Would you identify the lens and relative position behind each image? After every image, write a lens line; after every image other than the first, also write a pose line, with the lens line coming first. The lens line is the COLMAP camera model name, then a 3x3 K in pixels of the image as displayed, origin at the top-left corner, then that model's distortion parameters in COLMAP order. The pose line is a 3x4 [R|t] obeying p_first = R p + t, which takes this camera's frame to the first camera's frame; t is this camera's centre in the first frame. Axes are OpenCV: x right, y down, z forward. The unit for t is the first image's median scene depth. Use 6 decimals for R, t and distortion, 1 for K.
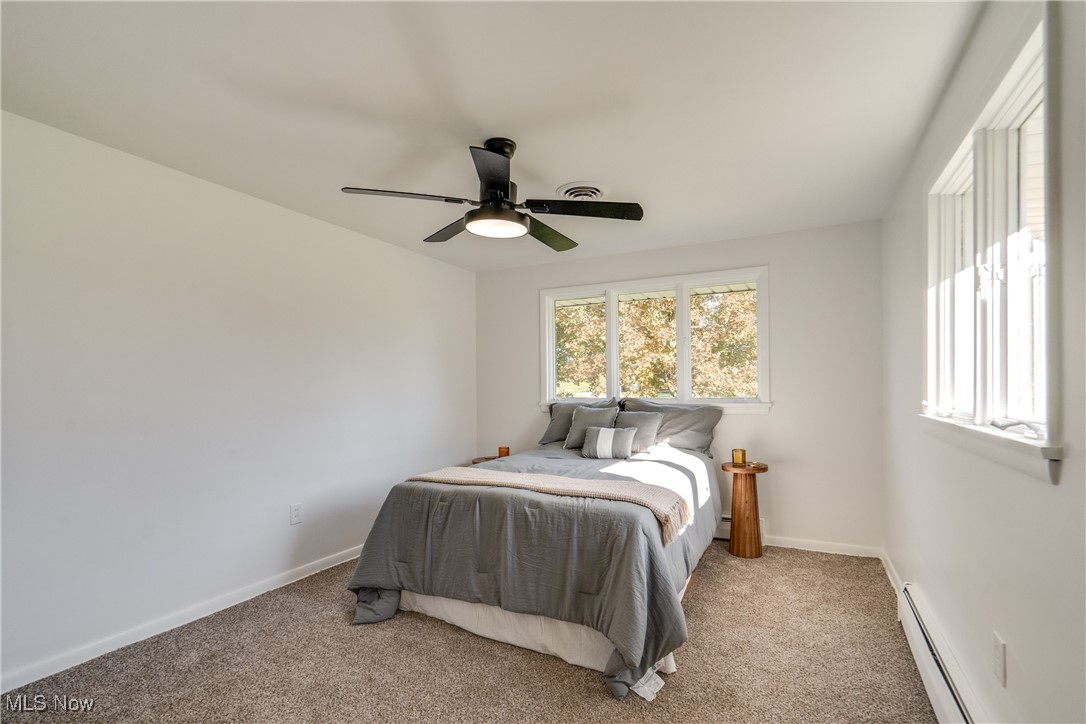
lens RADIAL K [[494.9, 0, 554.8], [0, 494.9, 387.9], [0, 0, 1]] dist [-0.002601, 0.002977]
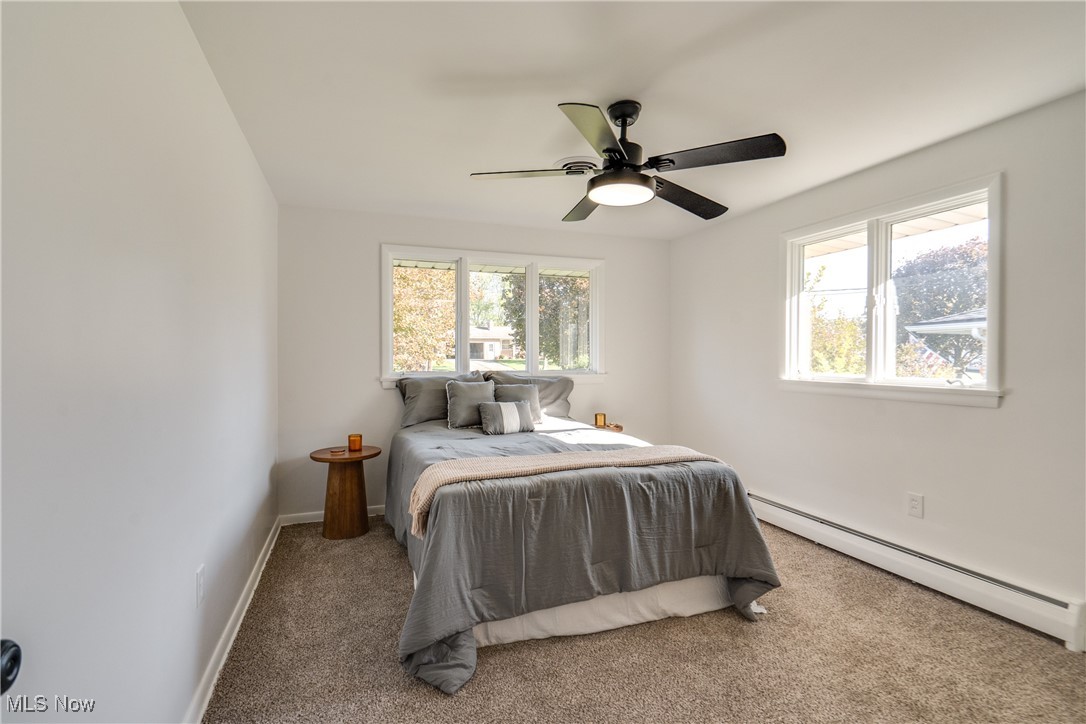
lens RADIAL K [[494.9, 0, 539.2], [0, 494.9, 362.5], [0, 0, 1]] dist [-0.002601, 0.002977]
pose [[0.687816, -0.001064, 0.725885, -0.832752], [-0.003593, 0.999982, 0.004871, -0.003191], [-0.725876, -0.005958, 0.687799, 0.420695]]
